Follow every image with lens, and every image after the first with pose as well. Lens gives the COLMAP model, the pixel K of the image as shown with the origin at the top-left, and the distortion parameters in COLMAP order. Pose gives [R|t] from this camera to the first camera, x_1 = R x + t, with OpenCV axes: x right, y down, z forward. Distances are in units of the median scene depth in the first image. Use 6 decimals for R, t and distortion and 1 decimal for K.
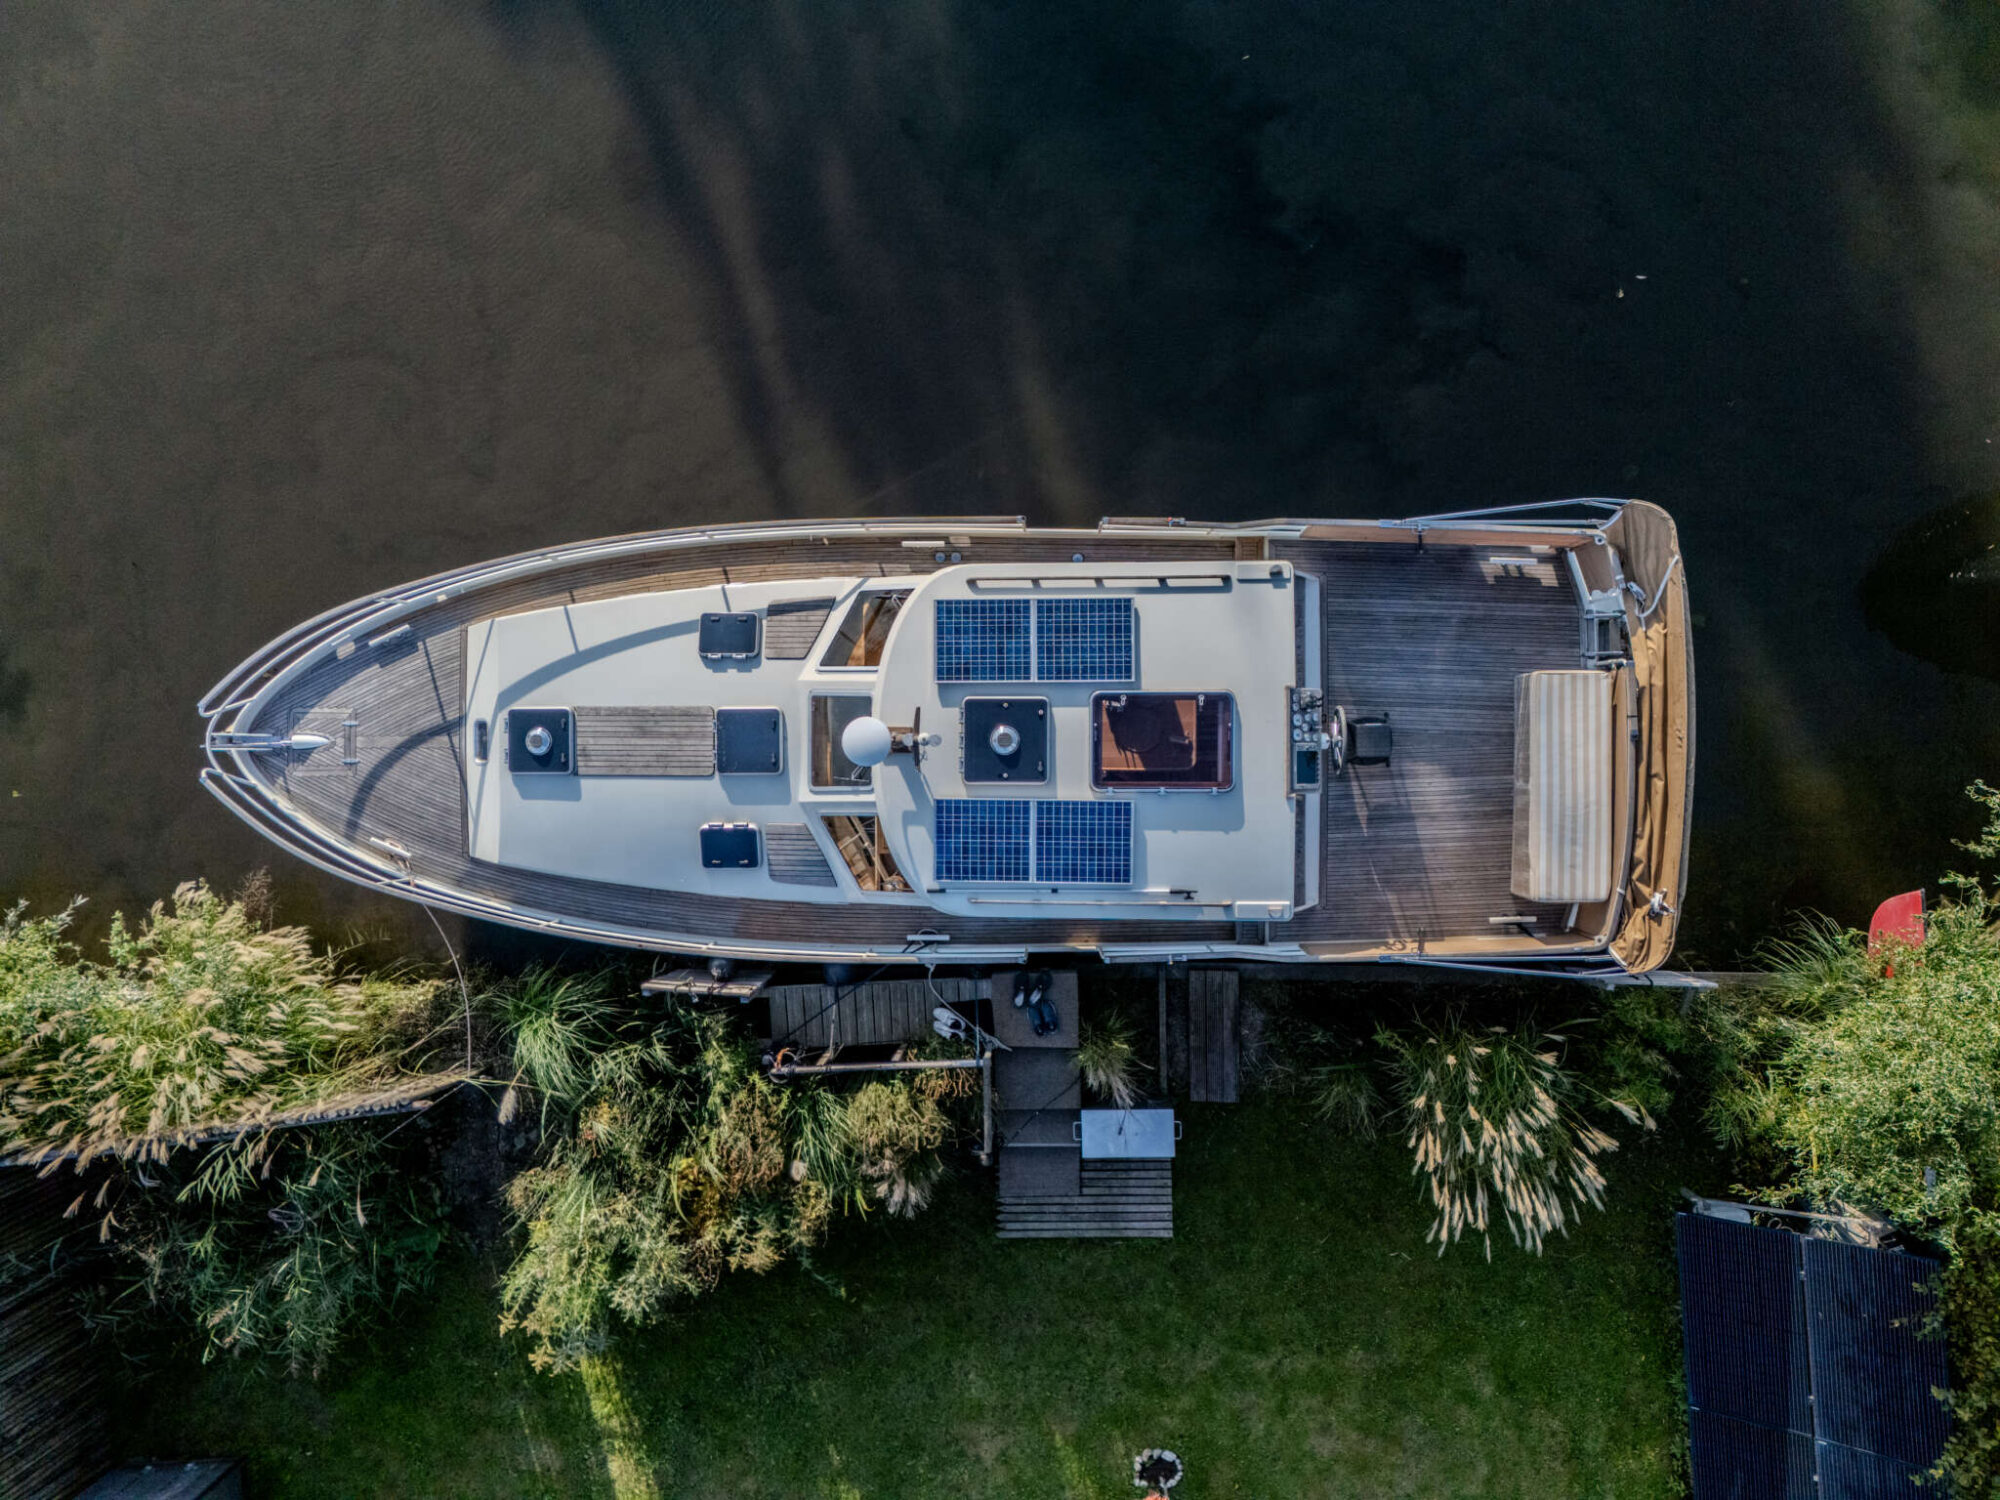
lens RADIAL K [[1508.6, 0, 1000.0], [0, 1508.6, 750.0], [0, 0, 1]] dist [0.022283, -0.003548]
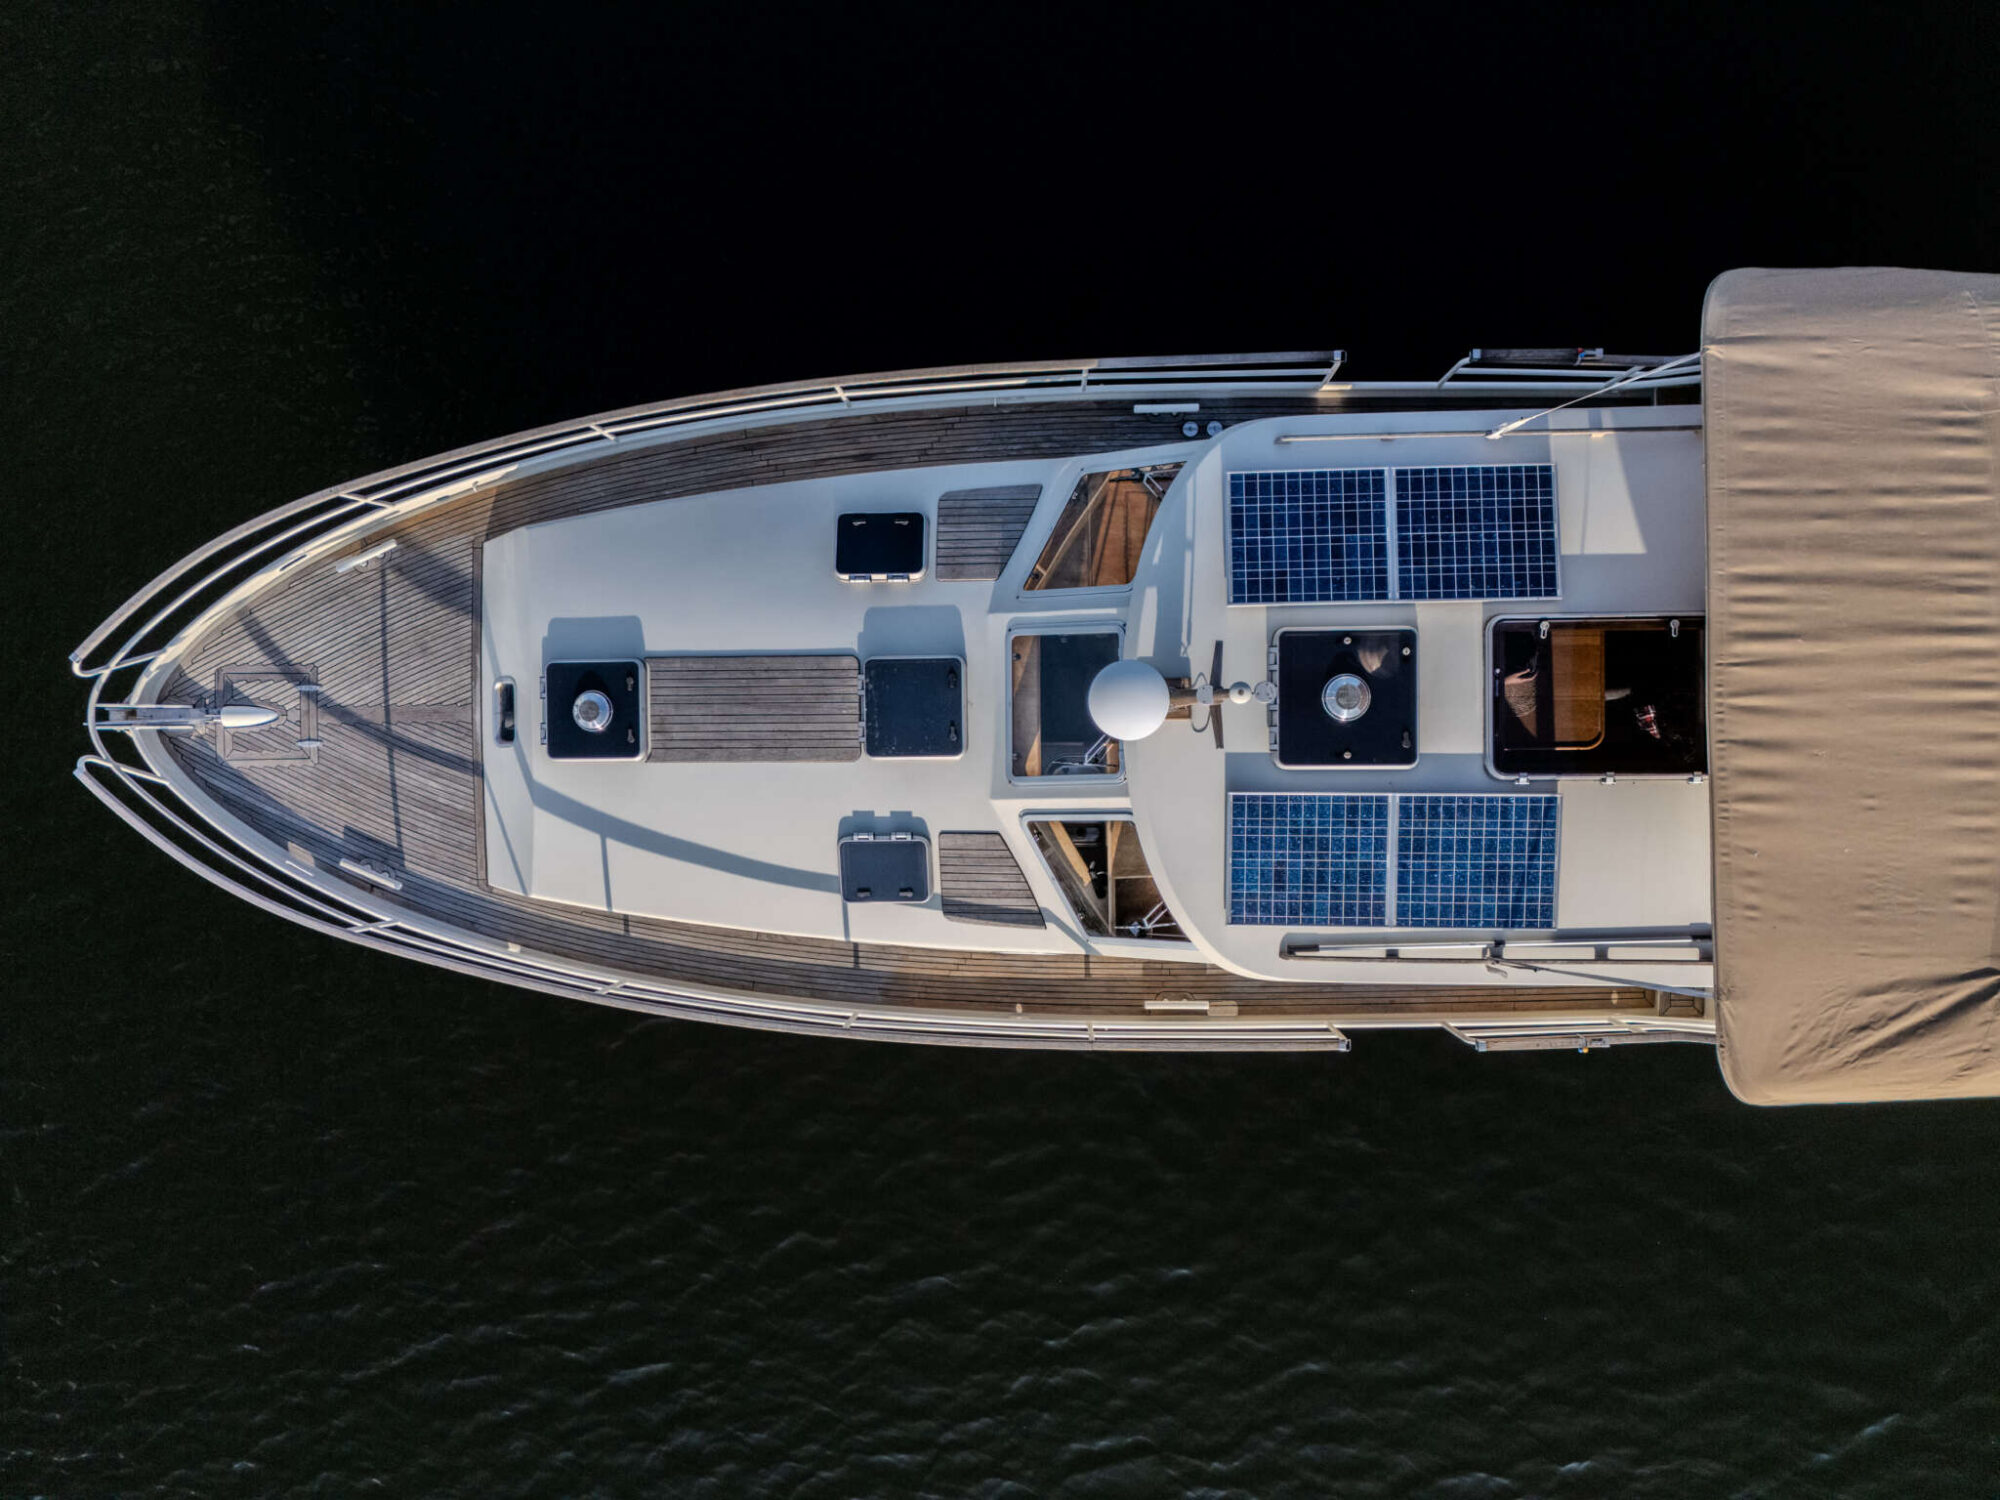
lens RADIAL K [[1462.8, 0, 990.7], [0, 1462.8, 784.4], [0, 0, 1]] dist [0.055346, -0.053750]
pose [[0.999807, -0.006979, -0.018386, -0.120281], [0.007253, 0.999863, 0.014902, 0.017360], [0.018279, -0.015032, 0.999720, 0.364332]]
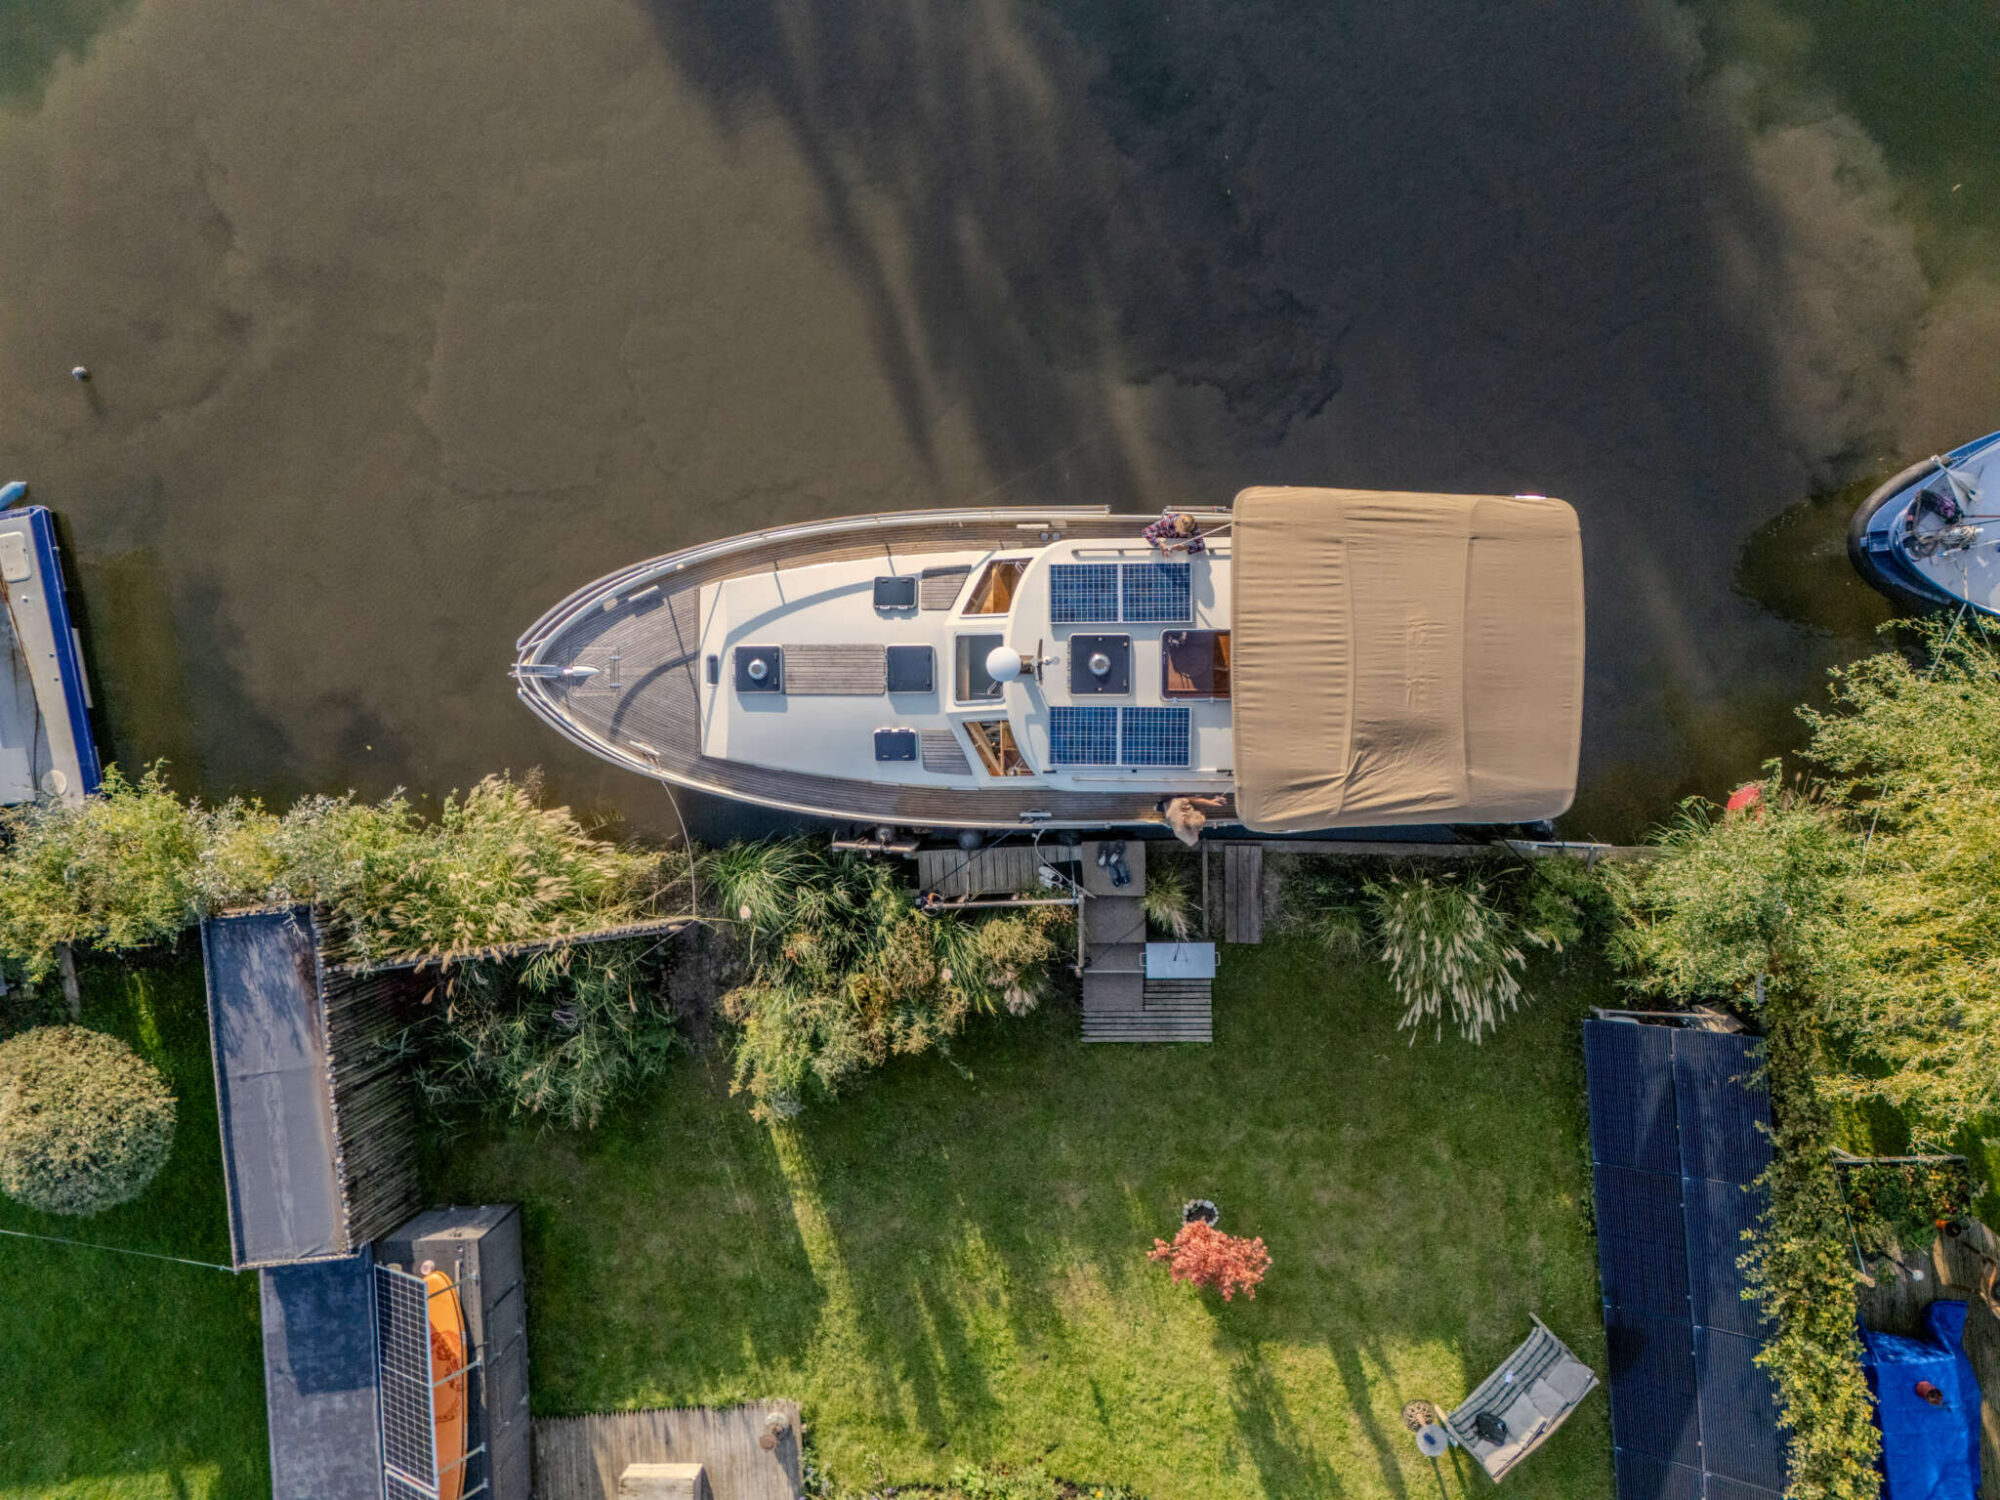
lens RADIAL K [[1466.6, 0, 990.6], [0, 1466.6, 756.1], [0, 0, 1]] dist [0.044346, -0.045680]
pose [[0.999941, 0.005197, -0.009502, -0.078031], [-0.005211, 0.999985, -0.001486, 0.075194], [0.009494, 0.001535, 0.999954, -0.339701]]
